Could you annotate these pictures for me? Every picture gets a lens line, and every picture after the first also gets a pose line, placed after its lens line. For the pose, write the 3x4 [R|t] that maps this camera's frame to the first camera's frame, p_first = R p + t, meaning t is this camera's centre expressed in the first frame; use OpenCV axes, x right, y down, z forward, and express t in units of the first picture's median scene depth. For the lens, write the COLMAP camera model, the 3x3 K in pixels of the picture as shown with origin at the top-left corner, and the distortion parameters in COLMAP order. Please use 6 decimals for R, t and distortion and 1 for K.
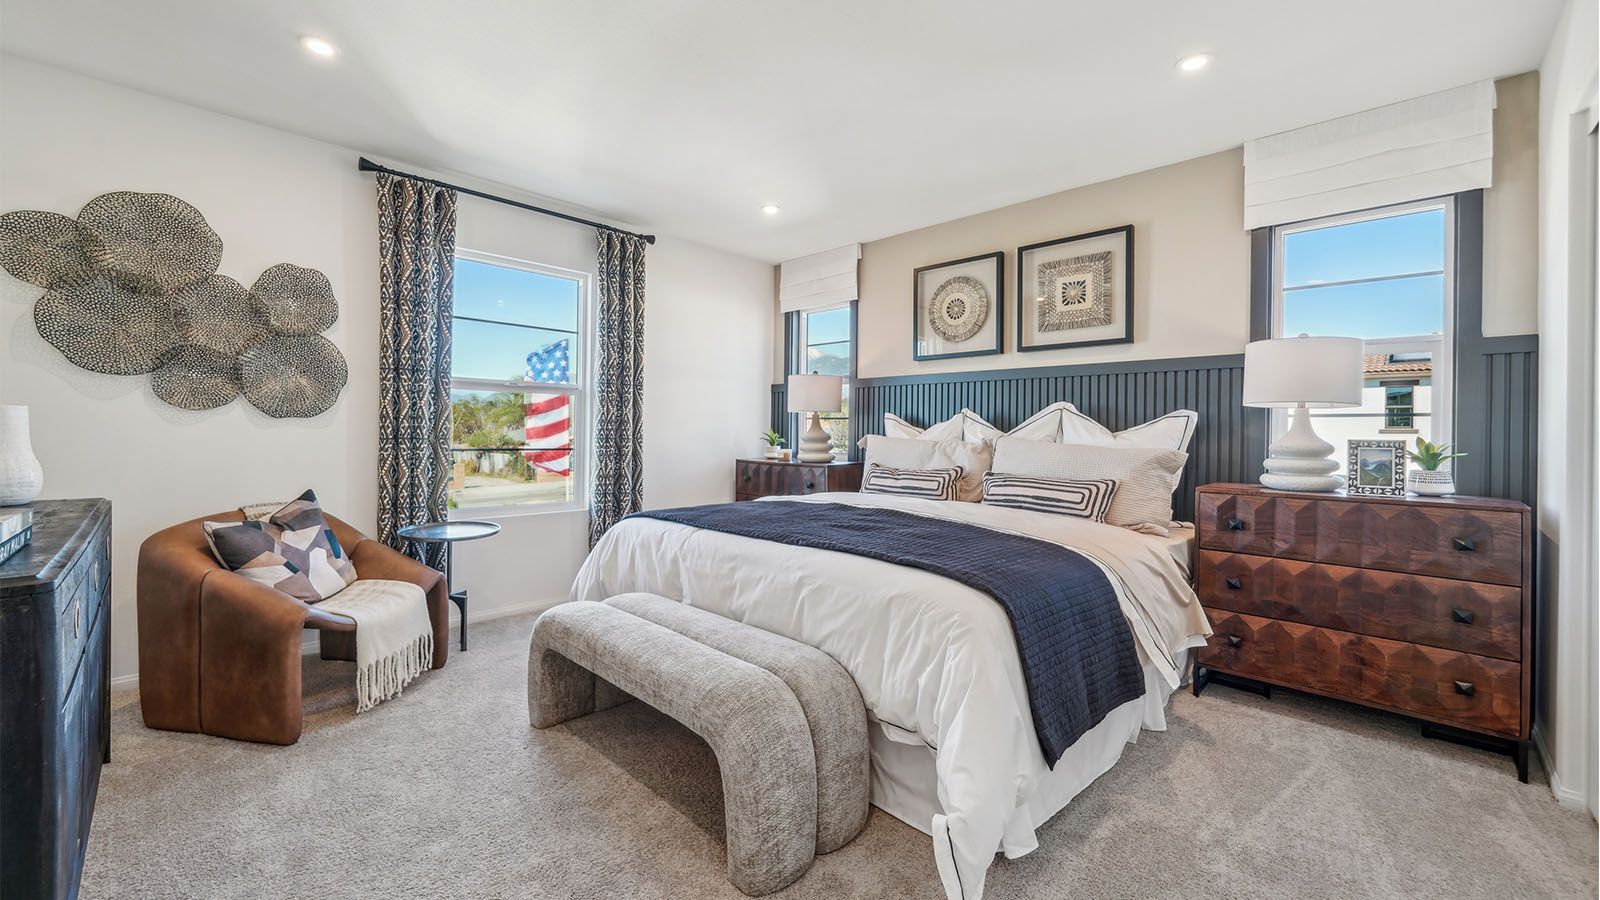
lens RADIAL K [[639.0, 0, 792.1], [0, 639.0, 423.9], [0, 0, 1]] dist [-0.000800, 0.000171]
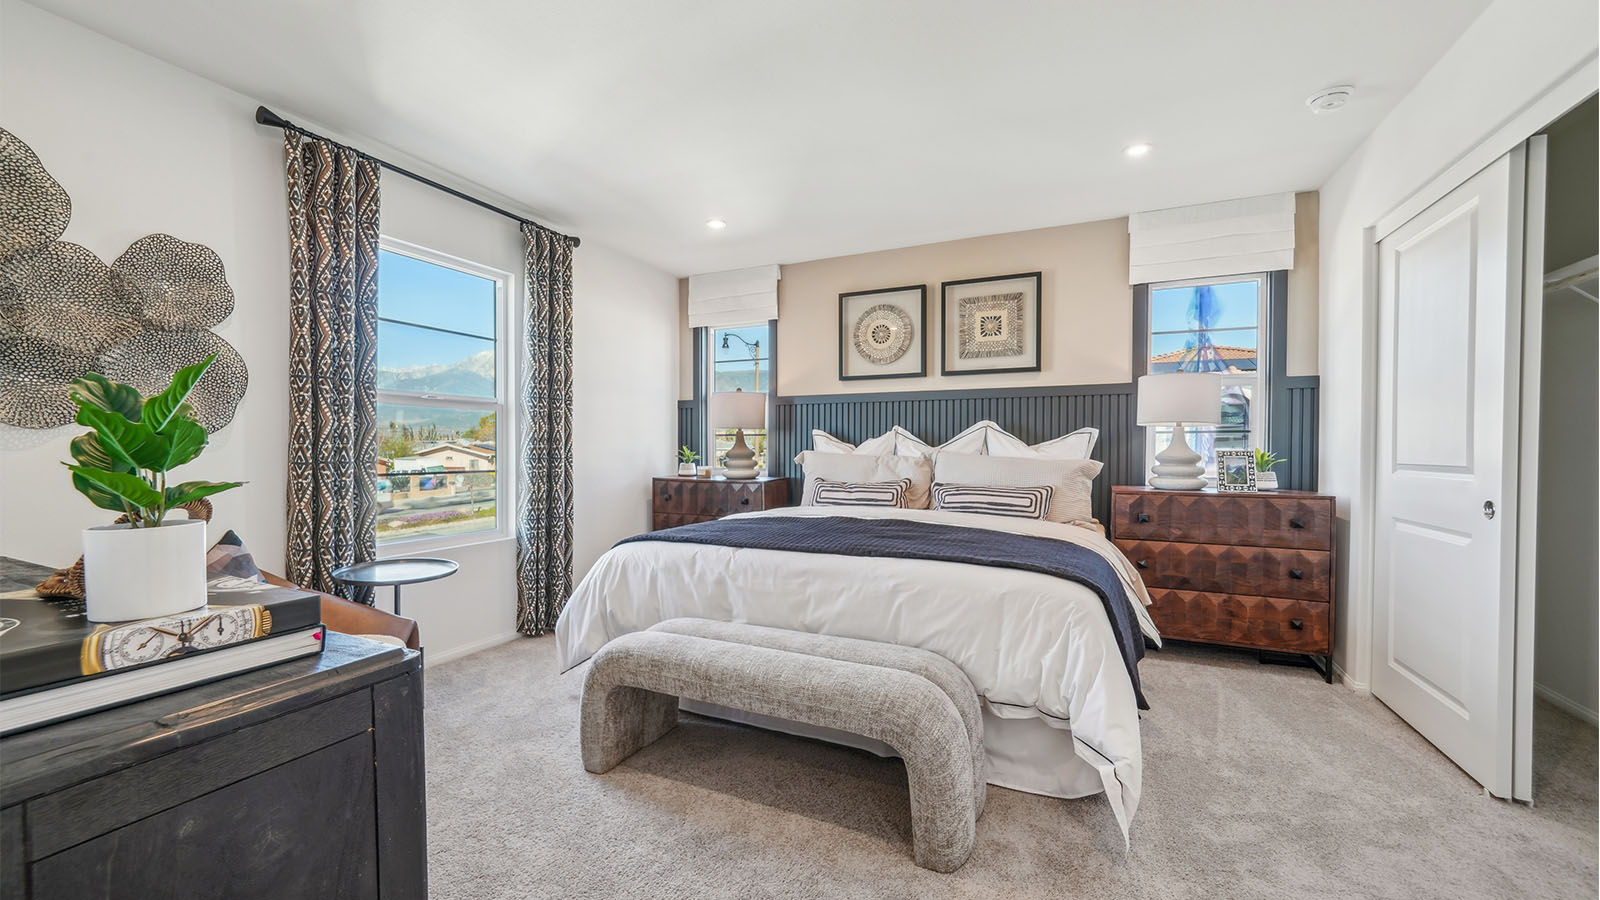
lens RADIAL K [[643.9, 0, 771.3], [0, 643.9, 450.2], [0, 0, 1]] dist [-0.000376, 0.000008]
pose [[0.941667, -0.012195, 0.336325, -0.351980], [0.006069, 0.999796, 0.019260, -0.005740], [-0.336491, -0.016096, 0.941549, 0.034797]]
